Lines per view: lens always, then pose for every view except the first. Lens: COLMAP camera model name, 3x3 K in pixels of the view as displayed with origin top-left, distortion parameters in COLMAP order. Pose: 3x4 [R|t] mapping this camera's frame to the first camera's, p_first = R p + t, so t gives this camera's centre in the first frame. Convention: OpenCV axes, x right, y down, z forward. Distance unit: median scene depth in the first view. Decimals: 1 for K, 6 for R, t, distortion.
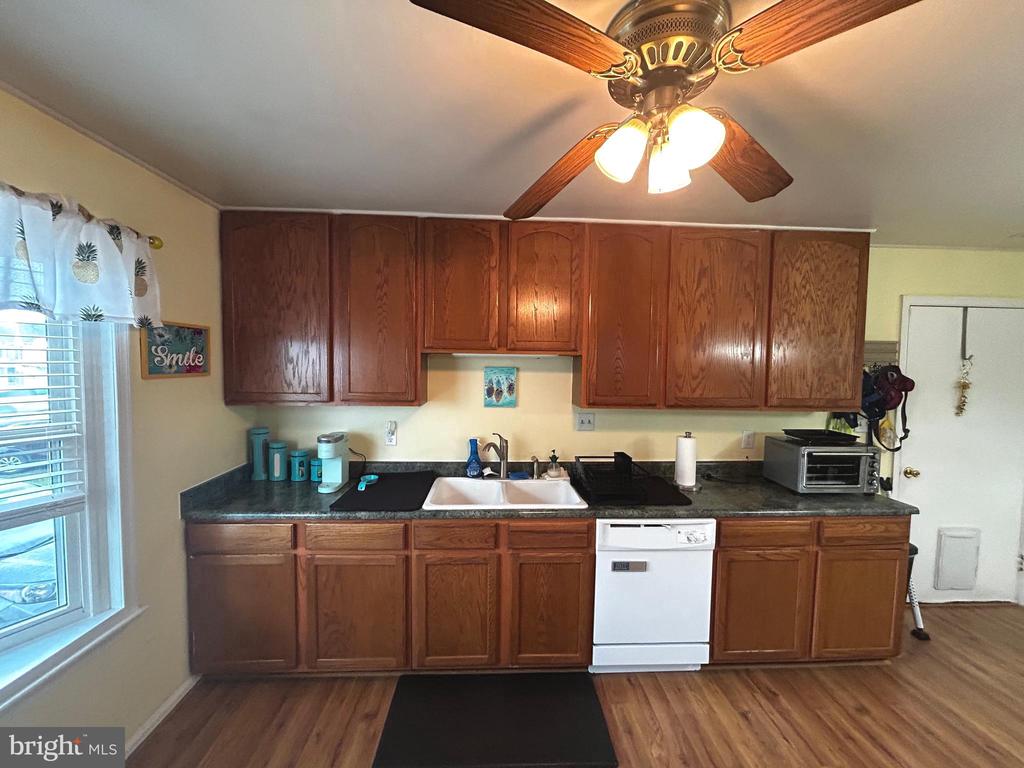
lens RADIAL K [[413.1, 0, 512.0], [0, 413.1, 384.0], [0, 0, 1]] dist [-0.000820, 0.000873]
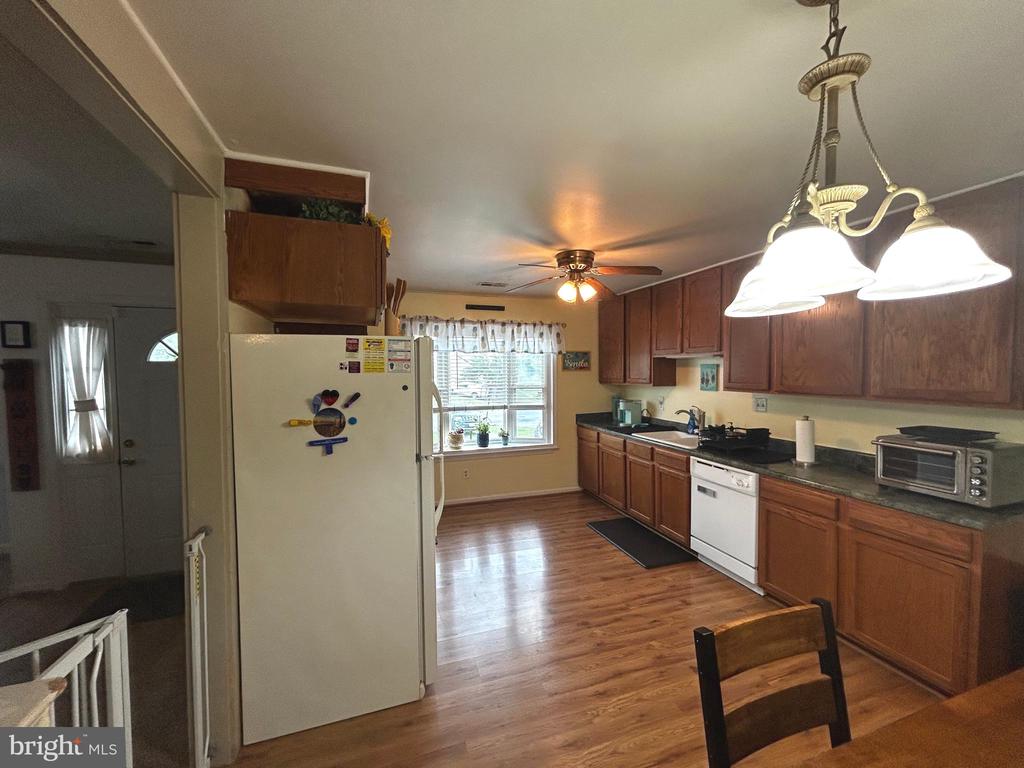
lens RADIAL K [[413.1, 0, 512.0], [0, 413.1, 384.0], [0, 0, 1]] dist [-0.000820, 0.000873]
pose [[0.272380, 0.018680, -0.962008, 1.543168], [-0.036025, 0.999309, 0.009204, 0.054257], [0.961515, 0.032149, 0.272865, -0.127393]]
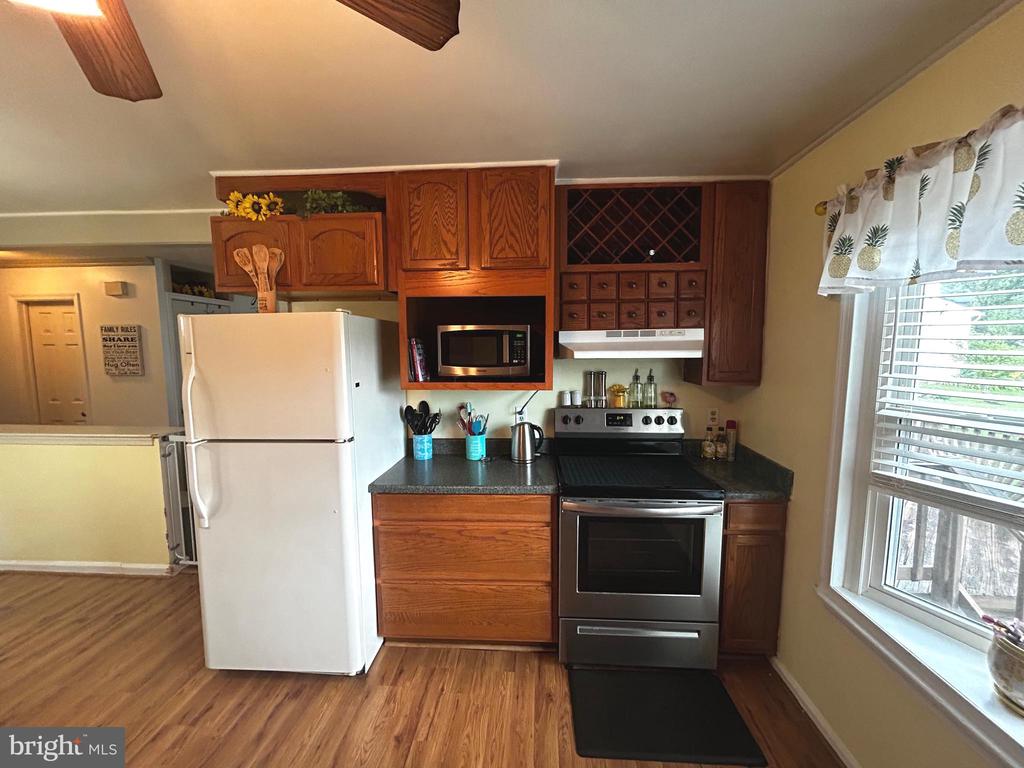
lens RADIAL K [[413.1, 0, 512.0], [0, 413.1, 384.0], [0, 0, 1]] dist [-0.000820, 0.000873]
pose [[-0.993416, -0.024108, 0.111998, -0.180045], [-0.007900, 0.989697, 0.142960, -0.020738], [-0.114291, 0.141134, -0.983371, 0.736698]]
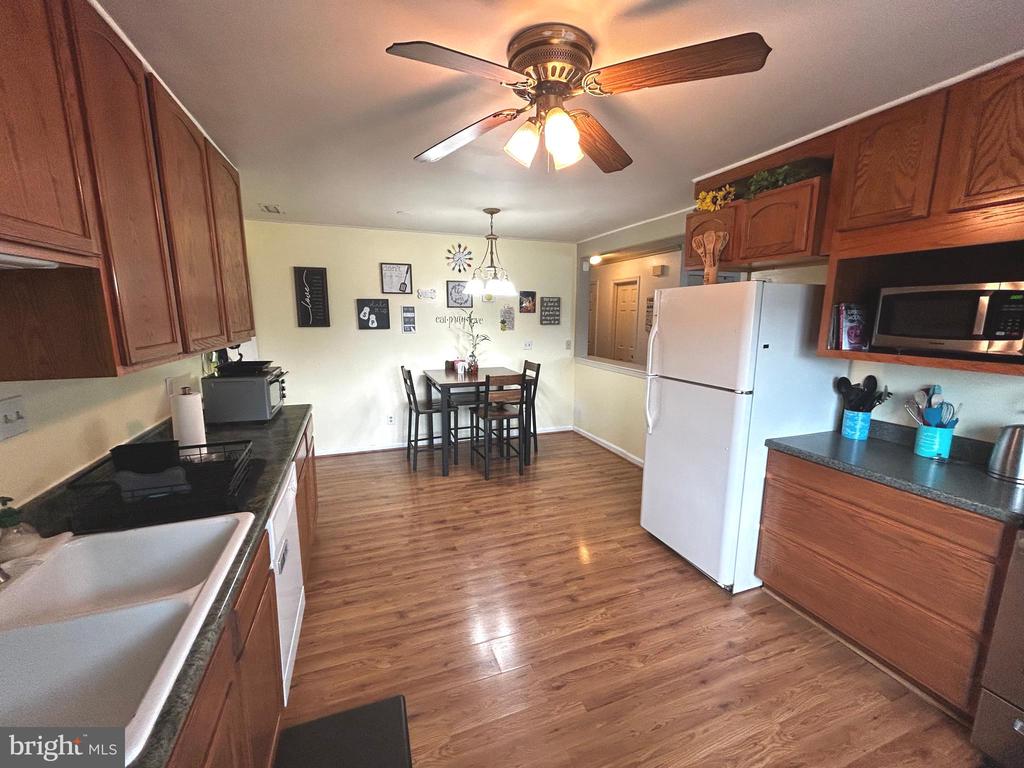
lens RADIAL K [[413.1, 0, 512.0], [0, 413.1, 384.0], [0, 0, 1]] dist [-0.000820, 0.000873]
pose [[-0.302672, -0.182214, 0.935514, -0.514465], [0.034664, 0.978801, 0.201860, -0.021444], [-0.952464, 0.093526, -0.289940, 0.773866]]
